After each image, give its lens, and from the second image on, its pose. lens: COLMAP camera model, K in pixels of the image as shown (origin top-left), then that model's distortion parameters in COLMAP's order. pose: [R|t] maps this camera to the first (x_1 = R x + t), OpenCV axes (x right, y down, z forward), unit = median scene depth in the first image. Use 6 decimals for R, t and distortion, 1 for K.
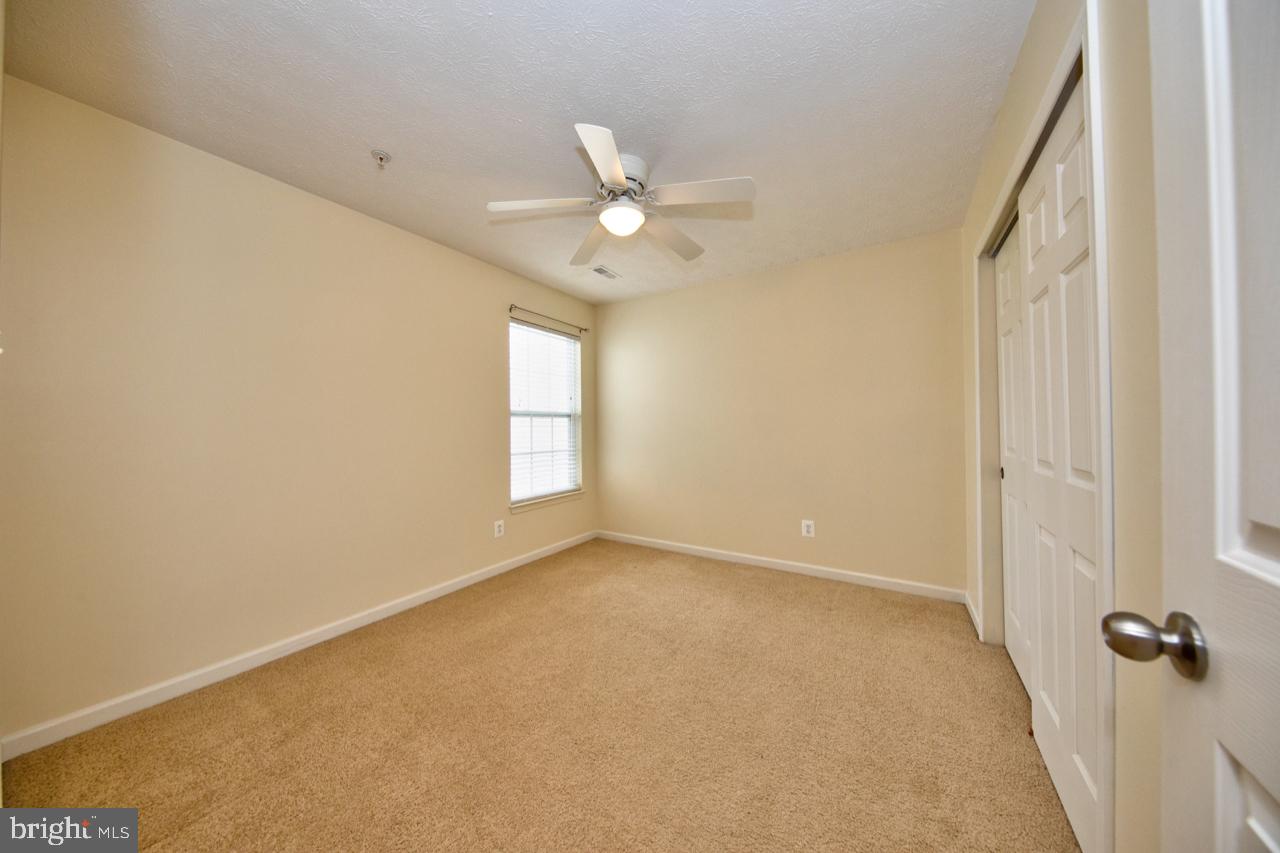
lens RADIAL K [[414.2, 0, 634.0], [0, 414.2, 421.2], [0, 0, 1]] dist [-0.001096, -0.000212]
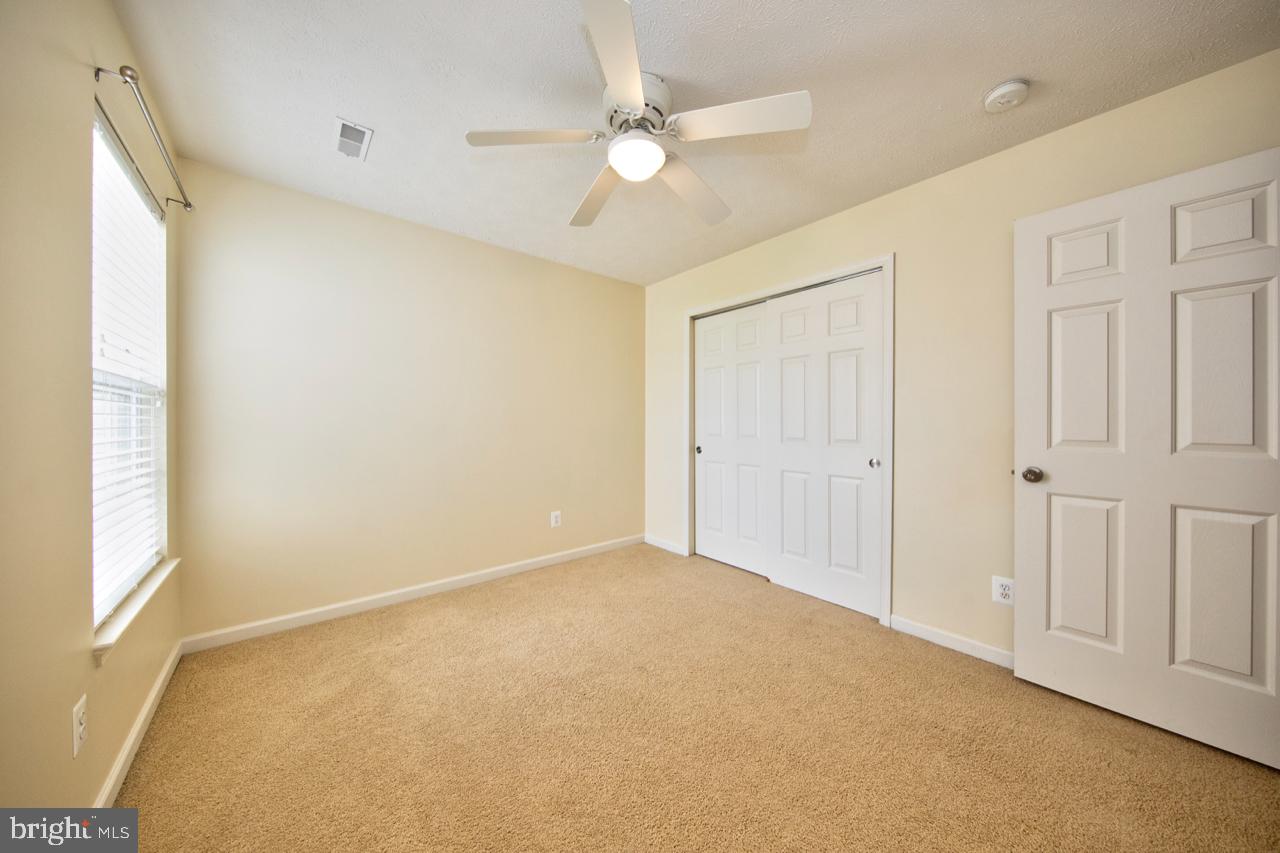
lens RADIAL K [[414.2, 0, 638.8], [0, 414.2, 424.3], [0, 0, 1]] dist [-0.001096, -0.000212]
pose [[0.291262, -0.000750, 0.956643, -0.492710], [-0.013646, 0.999895, 0.004939, 0.011397], [-0.956546, -0.014493, 0.291221, 0.475624]]
